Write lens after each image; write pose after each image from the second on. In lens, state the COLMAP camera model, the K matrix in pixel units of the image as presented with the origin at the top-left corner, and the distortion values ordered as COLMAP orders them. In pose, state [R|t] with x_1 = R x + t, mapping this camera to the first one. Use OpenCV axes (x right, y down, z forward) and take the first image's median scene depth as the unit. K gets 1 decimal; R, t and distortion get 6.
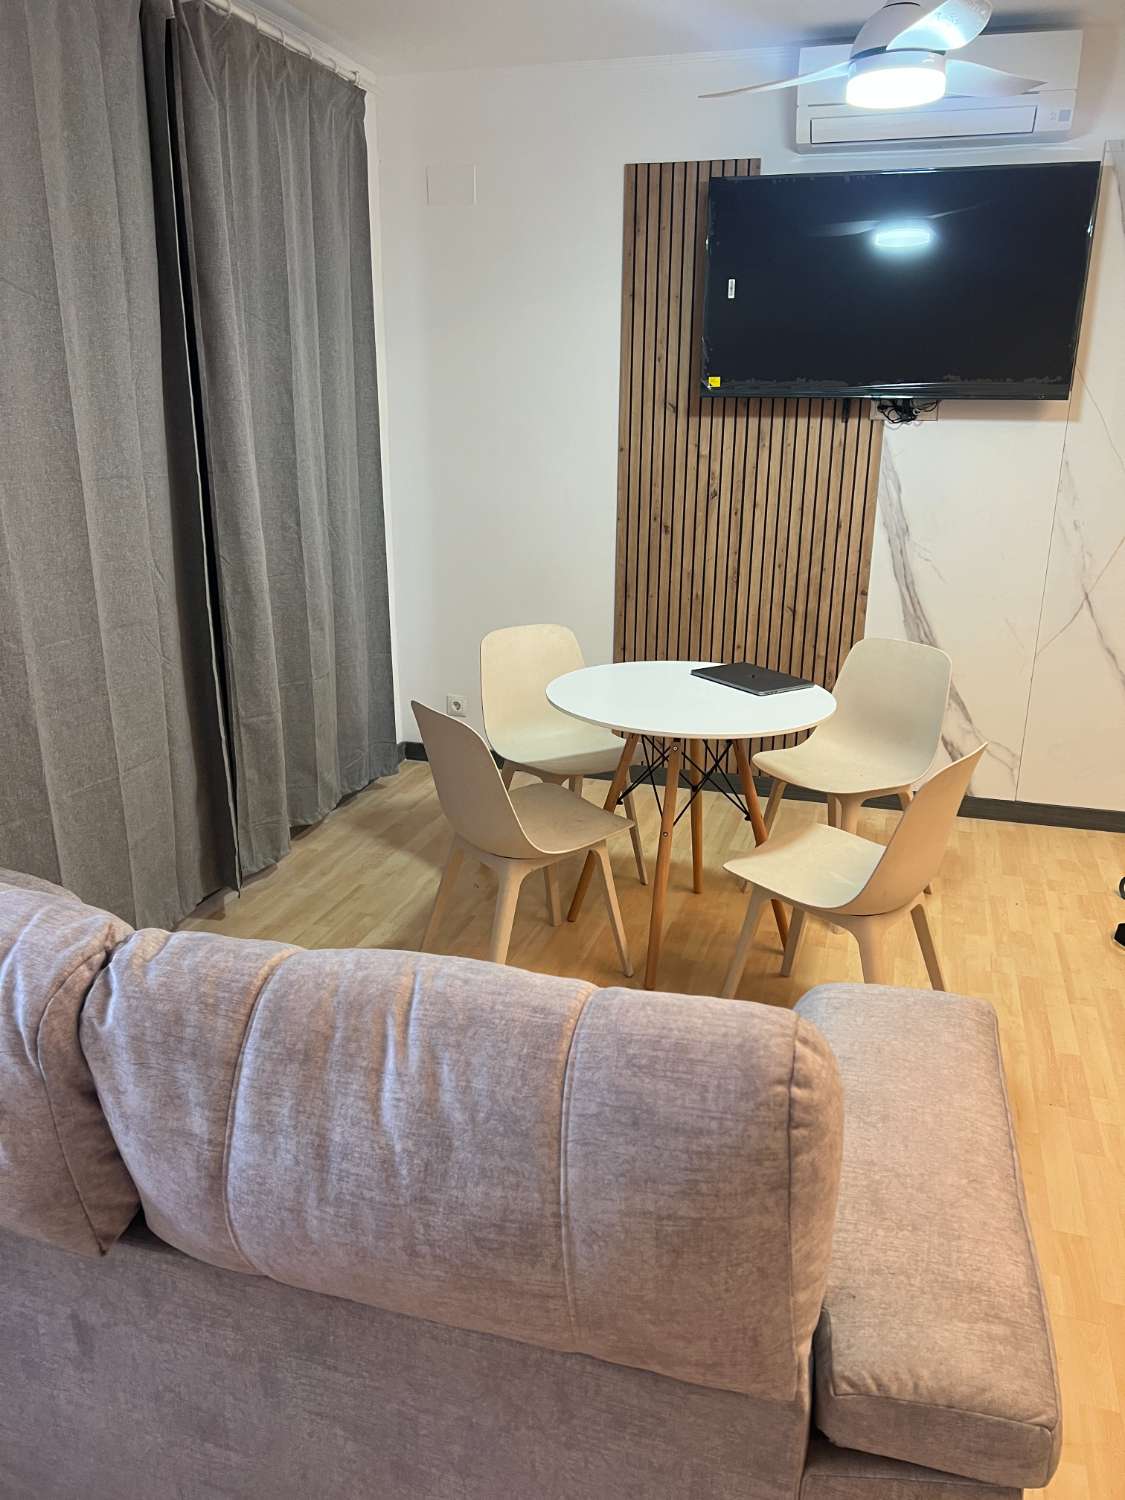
lens RADIAL K [[1129.4, 0, 572.6], [0, 1129.4, 758.1], [0, 0, 1]] dist [0.055005, -0.063761]
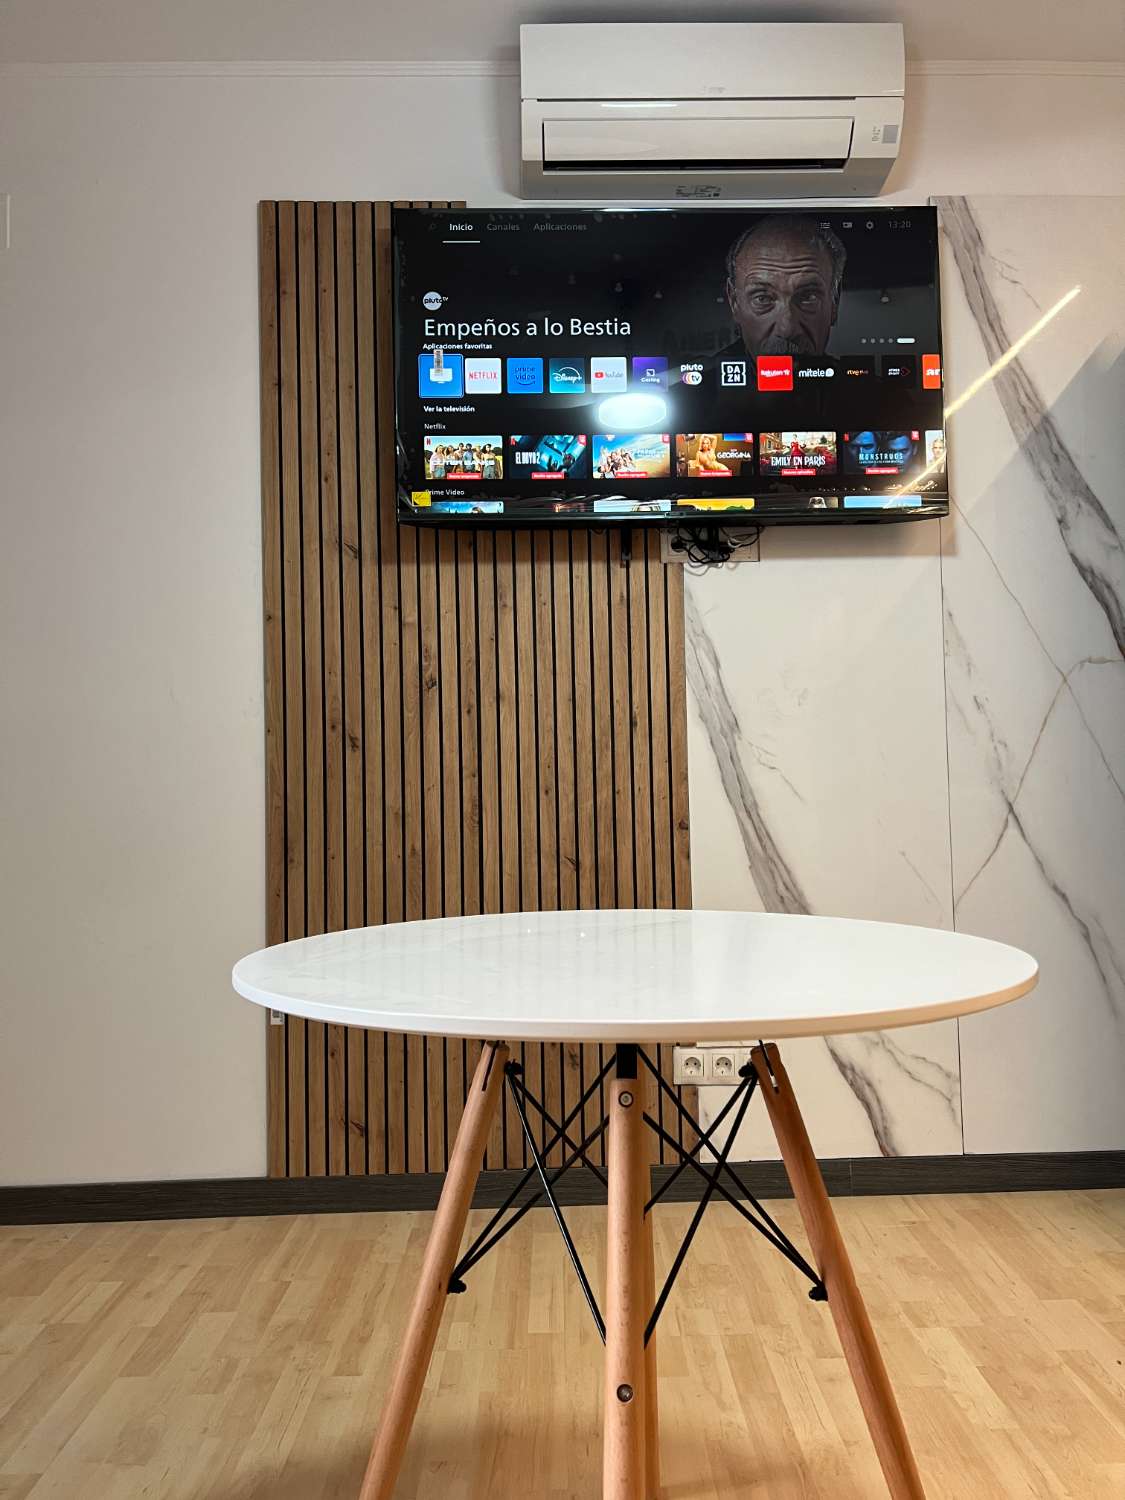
lens RADIAL K [[1135.6, 0, 582.4], [0, 1135.6, 750.1], [0, 0, 1]] dist [0.062211, -0.051236]
pose [[0.952135, -0.017021, 0.305203, 0.016568], [0.122689, 0.935776, -0.330563, 0.015014], [-0.279975, 0.352185, 0.893073, 0.483999]]
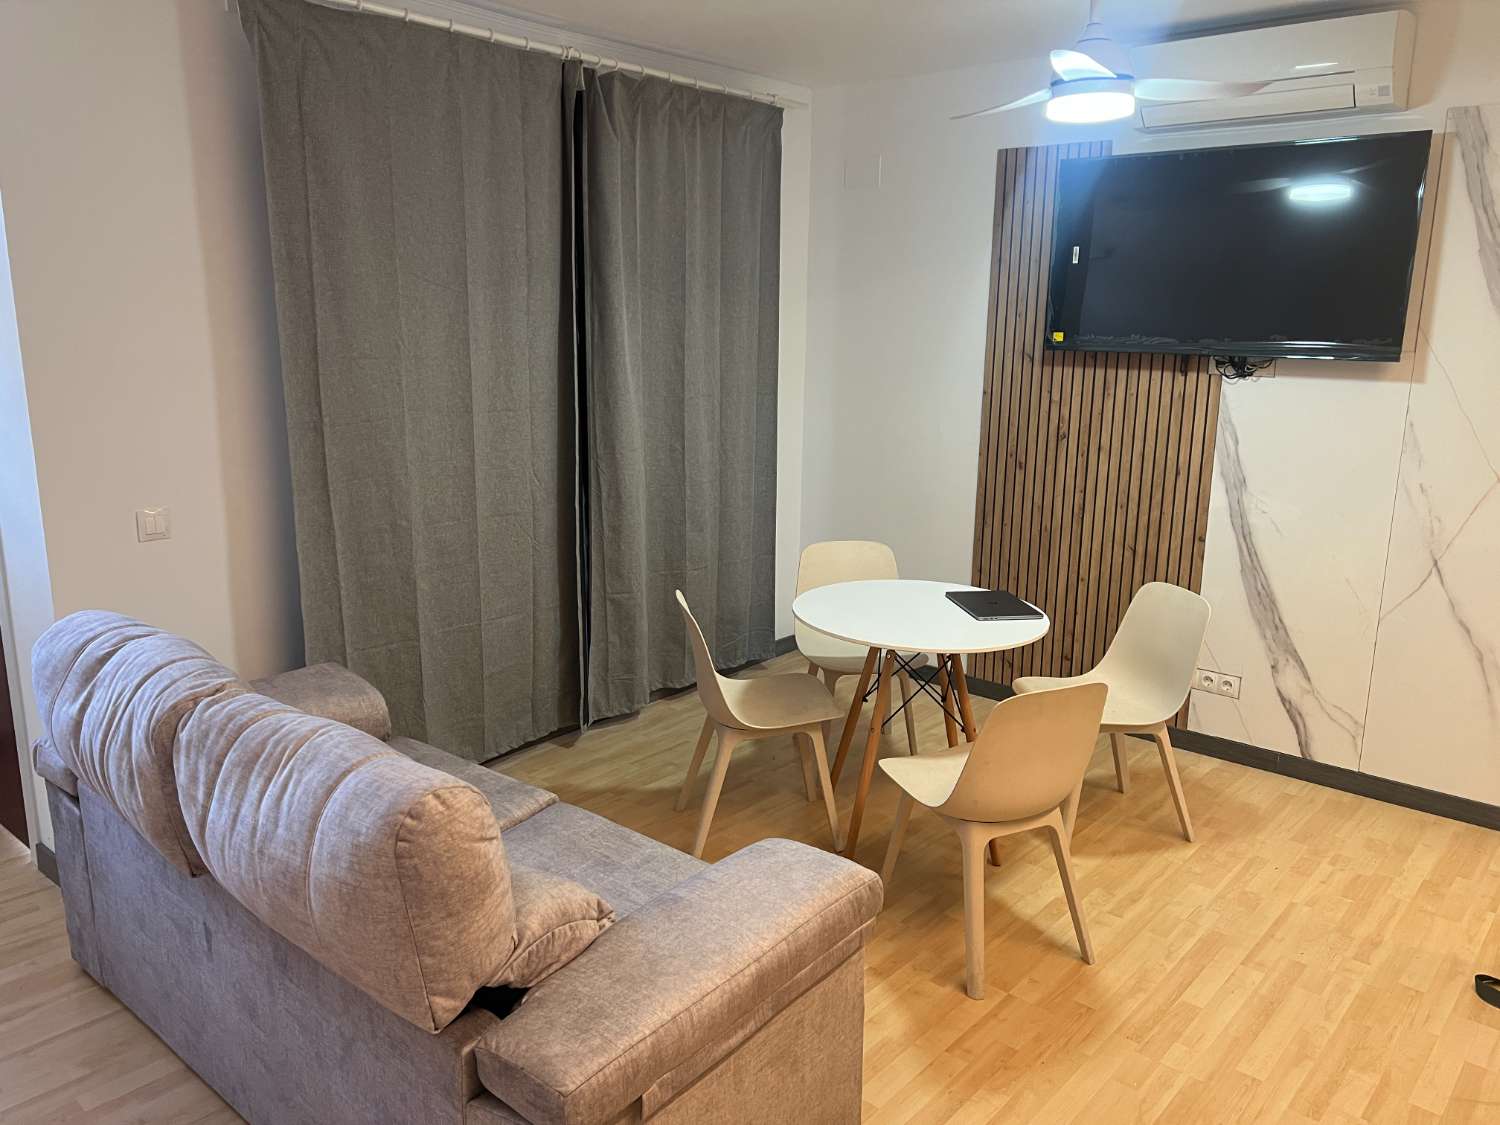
lens RADIAL K [[1129.4, 0, 745.6], [0, 1129.4, 558.8], [0, 0, 1]] dist [0.055005, -0.063761]
pose [[0.907492, 0.092918, -0.409665, 0.331793], [-0.130298, 0.989392, -0.064229, -0.011012], [0.399351, 0.111666, 0.909972, -0.092818]]
